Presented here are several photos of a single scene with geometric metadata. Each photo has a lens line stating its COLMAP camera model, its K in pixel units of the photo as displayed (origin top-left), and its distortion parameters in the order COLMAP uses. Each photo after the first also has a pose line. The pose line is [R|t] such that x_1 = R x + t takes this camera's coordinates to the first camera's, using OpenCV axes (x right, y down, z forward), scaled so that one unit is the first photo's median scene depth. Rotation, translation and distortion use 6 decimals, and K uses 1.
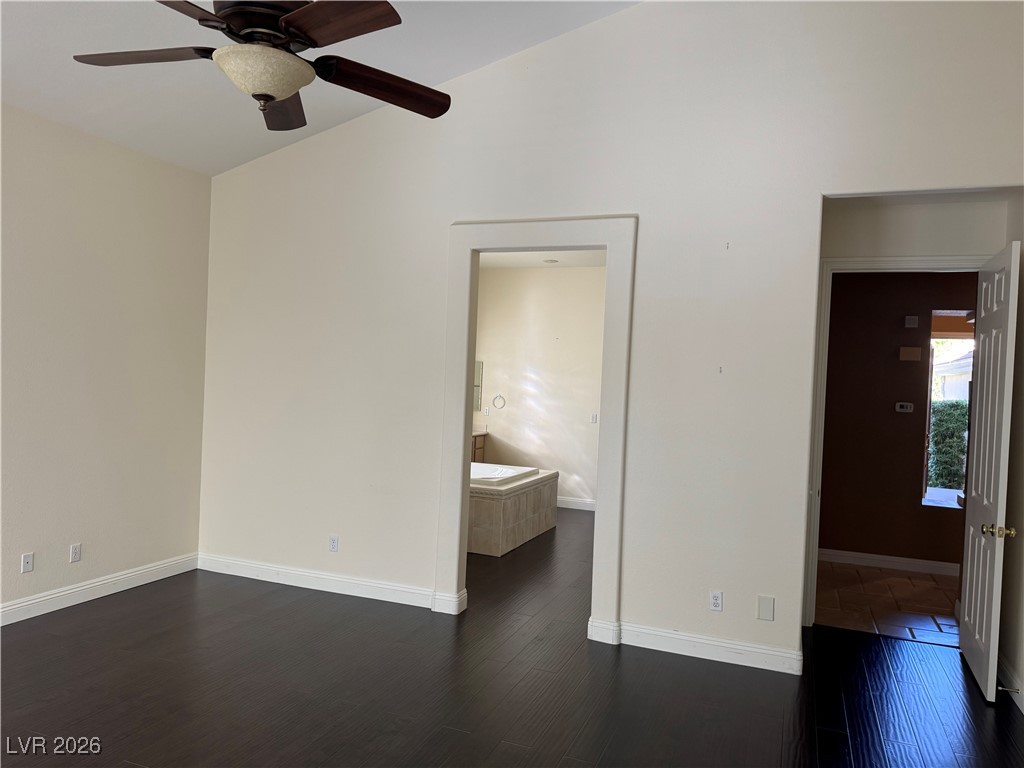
lens RADIAL K [[715.6, 0, 509.3], [0, 715.6, 379.8], [0, 0, 1]] dist [0.066766, -0.084589]
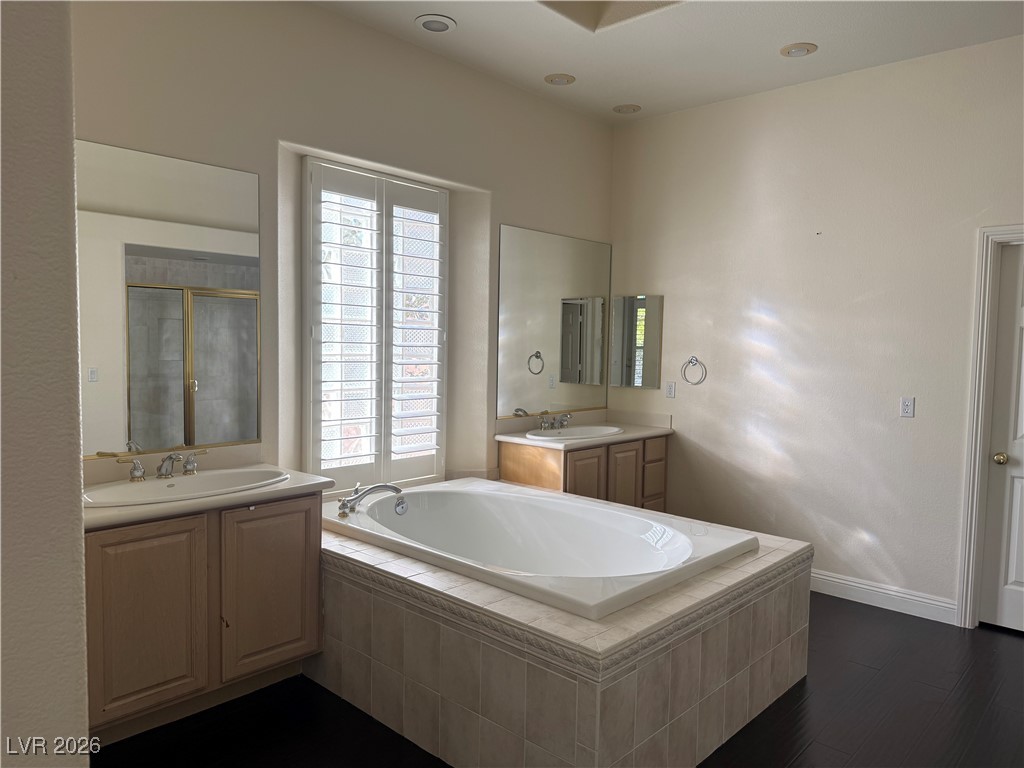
lens RADIAL K [[715.6, 0, 507.2], [0, 715.6, 393.8], [0, 0, 1]] dist [0.066766, -0.084589]
pose [[0.932041, 0.005790, -0.362306, 0.047293], [0.017993, 0.997899, 0.062236, 0.012691], [0.361905, -0.064526, 0.929979, 0.484079]]
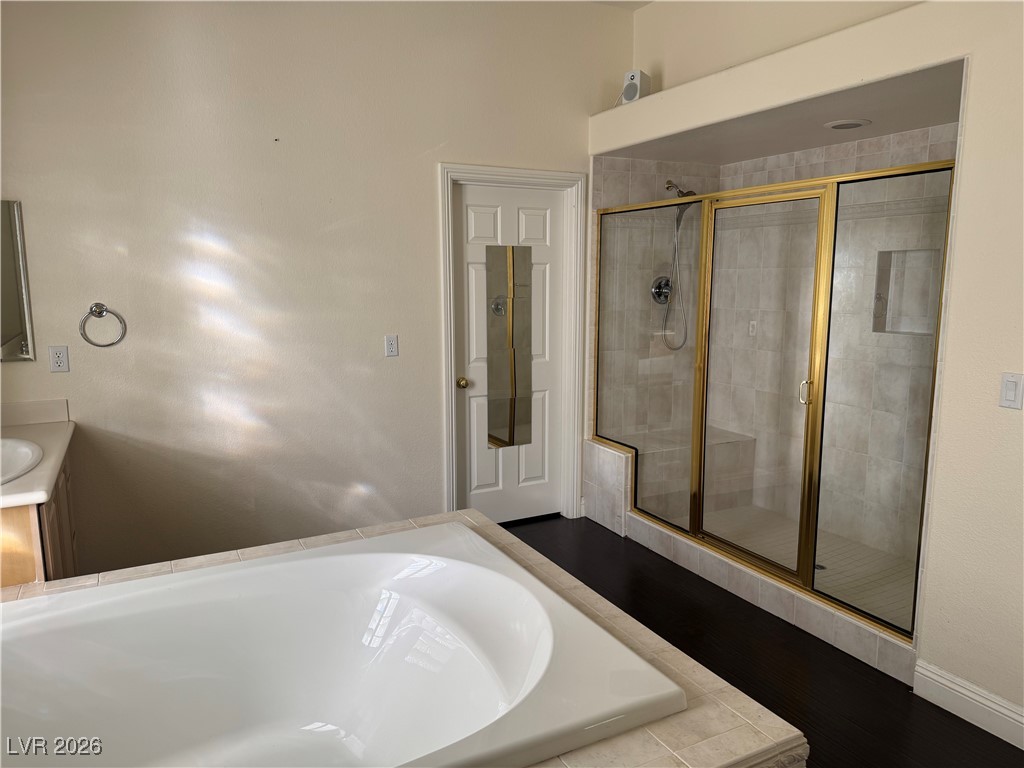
lens RADIAL K [[715.6, 0, 516.9], [0, 715.6, 391.3], [0, 0, 1]] dist [0.066766, -0.084589]
pose [[0.631268, -0.160455, 0.758785, -0.157471], [0.025115, 0.982081, 0.186780, 0.002696], [-0.775158, -0.098851, 0.623986, 0.657070]]
